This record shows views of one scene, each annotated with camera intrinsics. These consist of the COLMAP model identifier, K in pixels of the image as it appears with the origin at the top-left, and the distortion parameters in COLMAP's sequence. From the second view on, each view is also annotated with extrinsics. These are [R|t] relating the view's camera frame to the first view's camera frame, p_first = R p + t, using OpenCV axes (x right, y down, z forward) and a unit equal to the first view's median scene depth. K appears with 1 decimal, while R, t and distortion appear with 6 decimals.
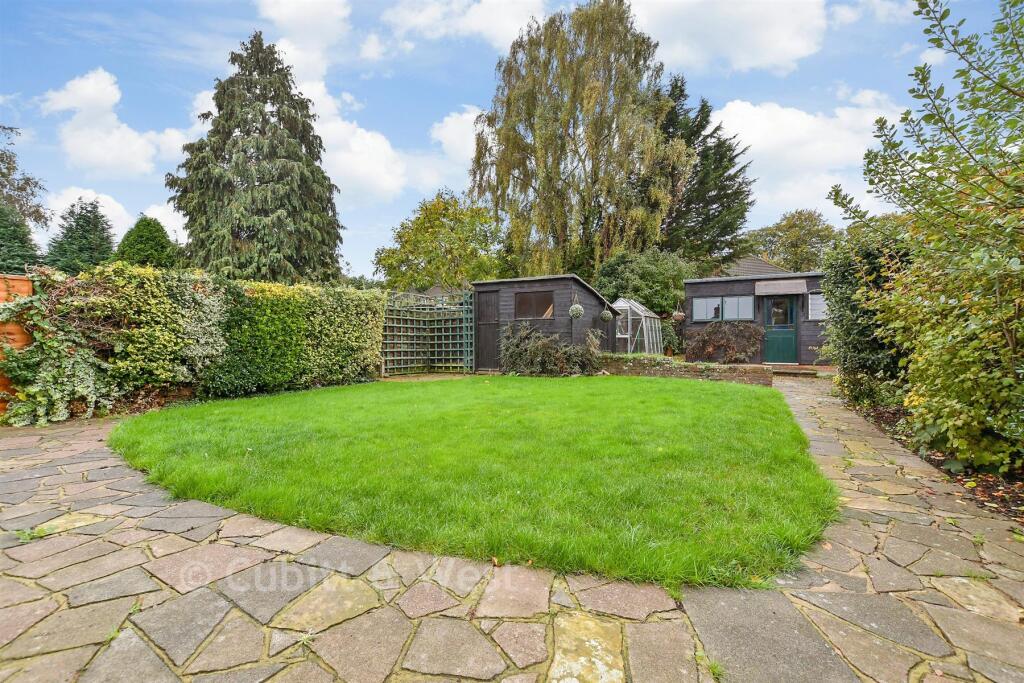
lens RADIAL K [[454.4, 0, 509.1], [0, 454.4, 343.2], [0, 0, 1]] dist [-0.019924, -0.000063]
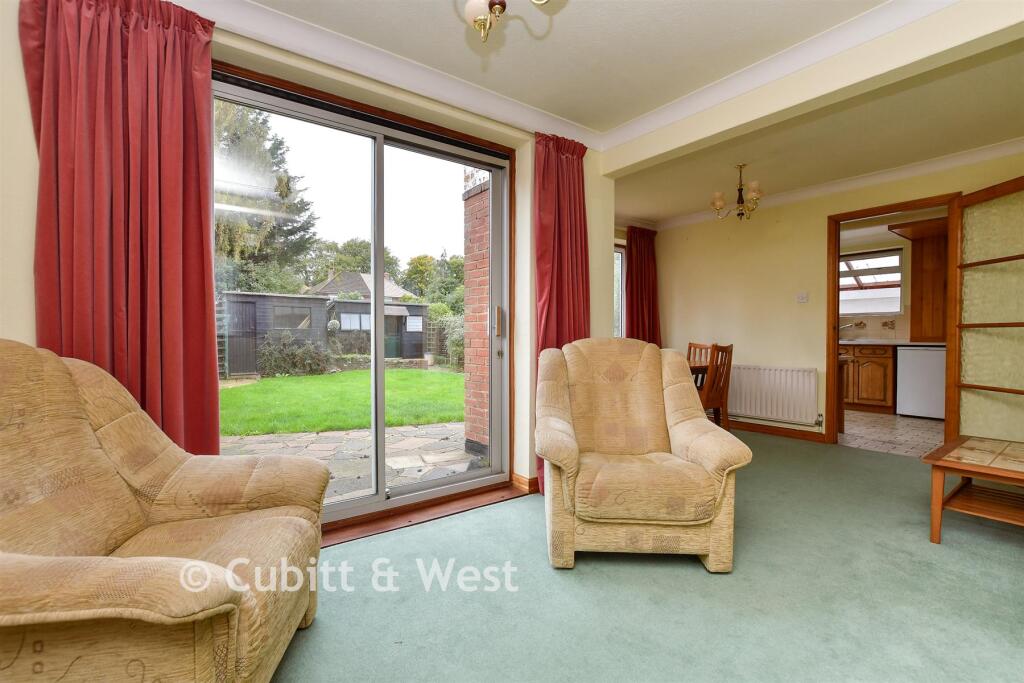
lens RADIAL K [[454.4, 0, 509.1], [0, 454.4, 343.2], [0, 0, 1]] dist [-0.019924, -0.000063]
pose [[0.401644, -0.009294, 0.915749, -0.661688], [0.006141, 0.999953, 0.007456, -0.016701], [-0.915775, 0.002629, 0.401682, -0.013527]]
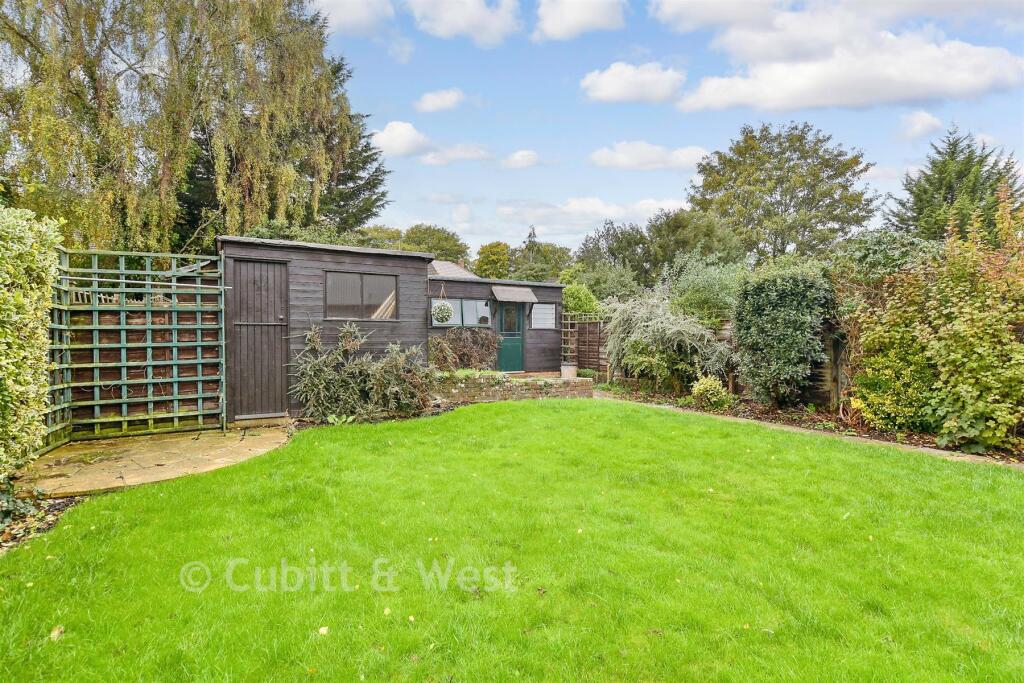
lens RADIAL K [[507.6, 0, 512.0], [0, 507.6, 341.5], [0, 0, 1]] dist [-0.023267, 0.000141]
pose [[0.523048, -0.002042, 0.852301, -0.318723], [0.002503, 0.999996, 0.000860, -0.020916], [-0.852299, 0.001683, 0.523051, 0.402244]]
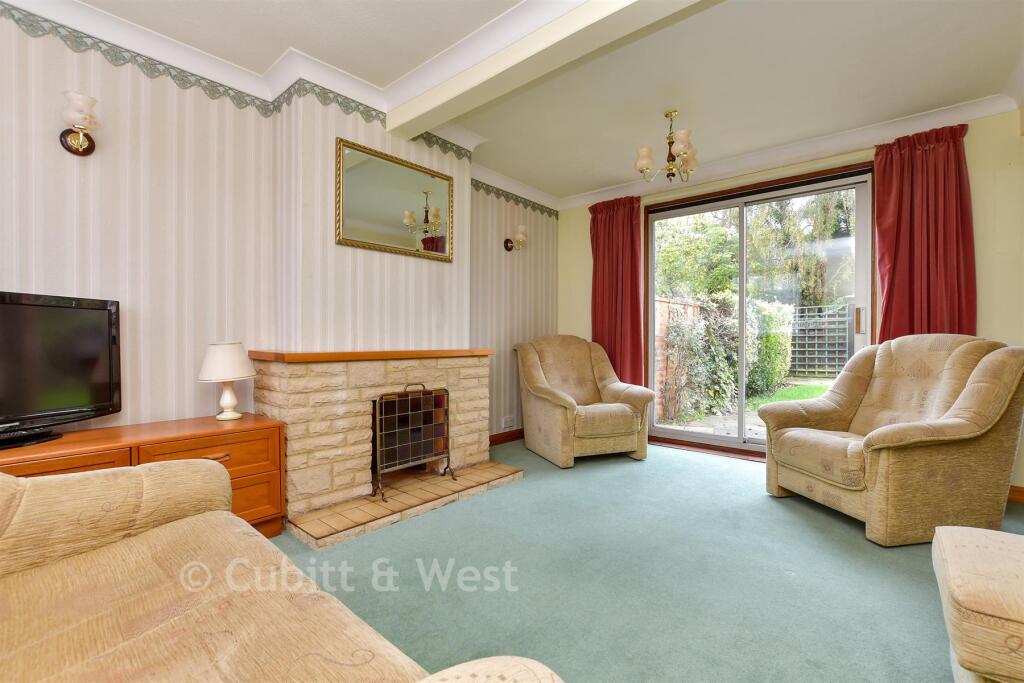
lens RADIAL K [[454.4, 0, 509.1], [0, 454.4, 343.2], [0, 0, 1]] dist [-0.019924, -0.000063]
pose [[0.984010, 0.008243, -0.177922, -0.603097], [-0.008153, 0.999966, 0.001239, -0.012068], [0.177926, 0.000231, 0.984044, -0.200929]]
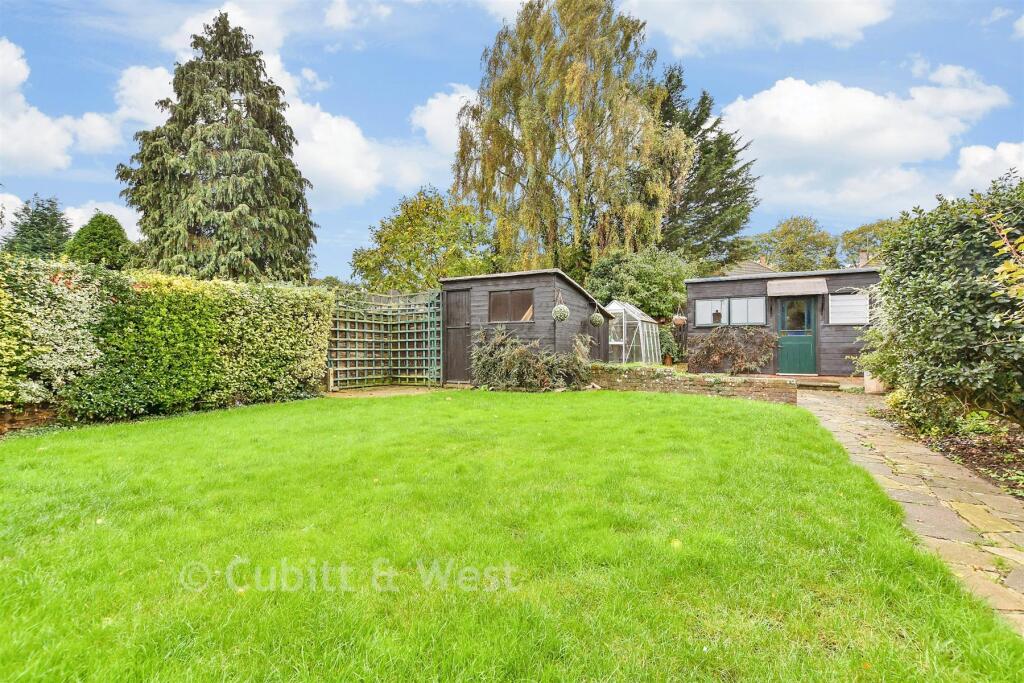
lens RADIAL K [[454.4, 0, 509.1], [0, 454.4, 343.2], [0, 0, 1]] dist [-0.019924, -0.000063]
pose [[0.999951, 0.001138, 0.009880, 0.034948], [-0.000989, 0.999887, -0.015027, -0.001640], [-0.009896, 0.015016, 0.999838, 0.127391]]
